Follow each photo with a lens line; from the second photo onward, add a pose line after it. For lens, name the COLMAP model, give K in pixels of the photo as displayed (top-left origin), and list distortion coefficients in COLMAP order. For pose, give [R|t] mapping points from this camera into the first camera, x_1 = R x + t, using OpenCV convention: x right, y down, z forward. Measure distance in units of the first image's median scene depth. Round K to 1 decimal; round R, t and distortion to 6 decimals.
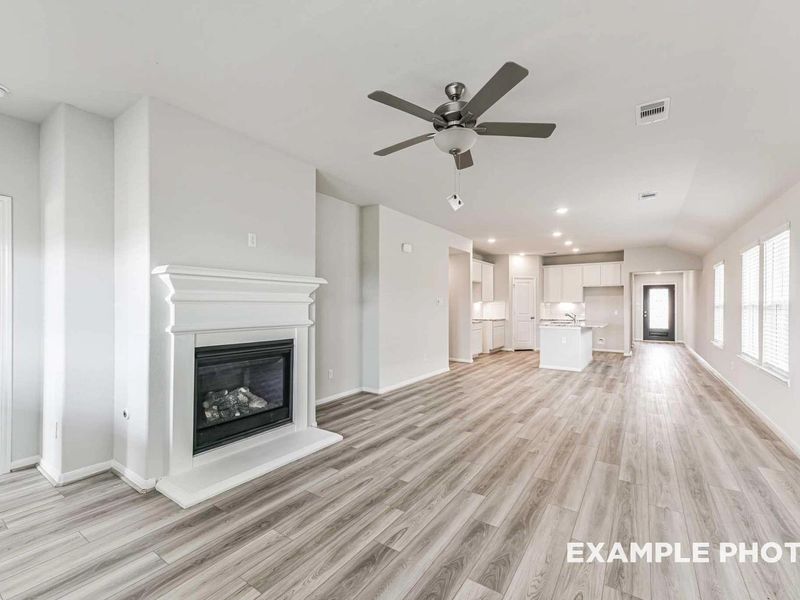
lens RADIAL K [[352.6, 0, 395.0], [0, 352.6, 303.0], [0, 0, 1]] dist [0.007828, -0.000067]
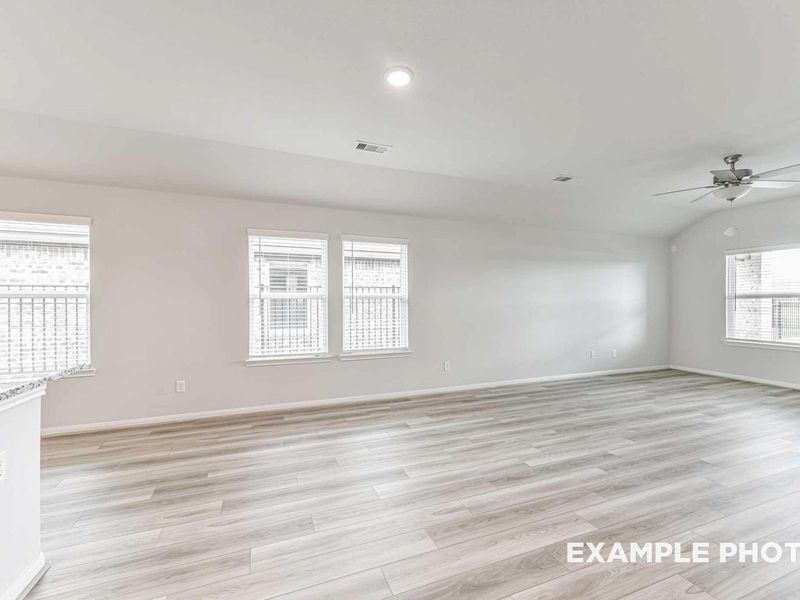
lens RADIAL K [[352.6, 0, 395.0], [0, 352.6, 303.0], [0, 0, 1]] dist [0.007828, -0.000067]
pose [[-0.833425, -0.007894, 0.552577, 0.152495], [-0.010449, 0.999944, -0.001476, 0.010501], [-0.552534, -0.007004, -0.833461, 0.891105]]
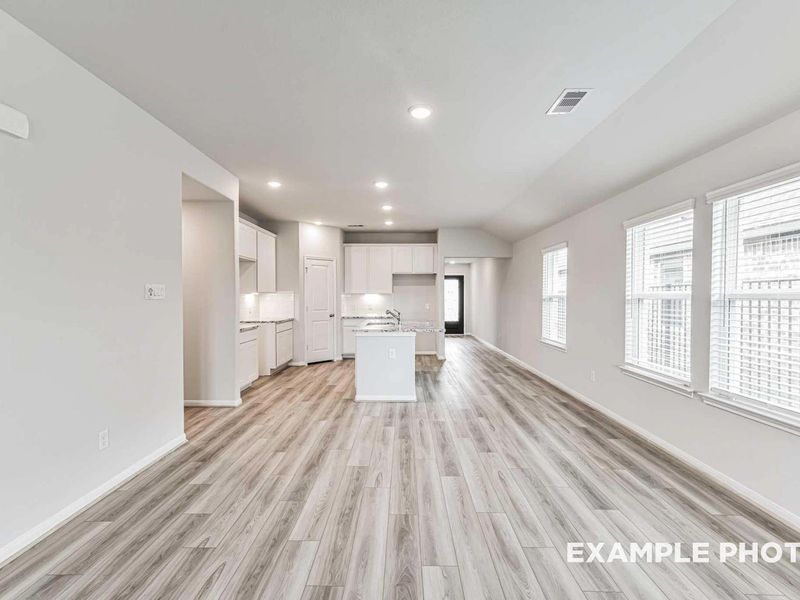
lens RADIAL K [[352.6, 0, 395.0], [0, 352.6, 303.0], [0, 0, 1]] dist [0.007828, -0.000067]
pose [[0.816573, -0.013892, 0.577075, 0.094363], [-0.001960, 0.999638, 0.026837, -0.002347], [-0.577239, -0.023046, 0.816250, 0.388104]]
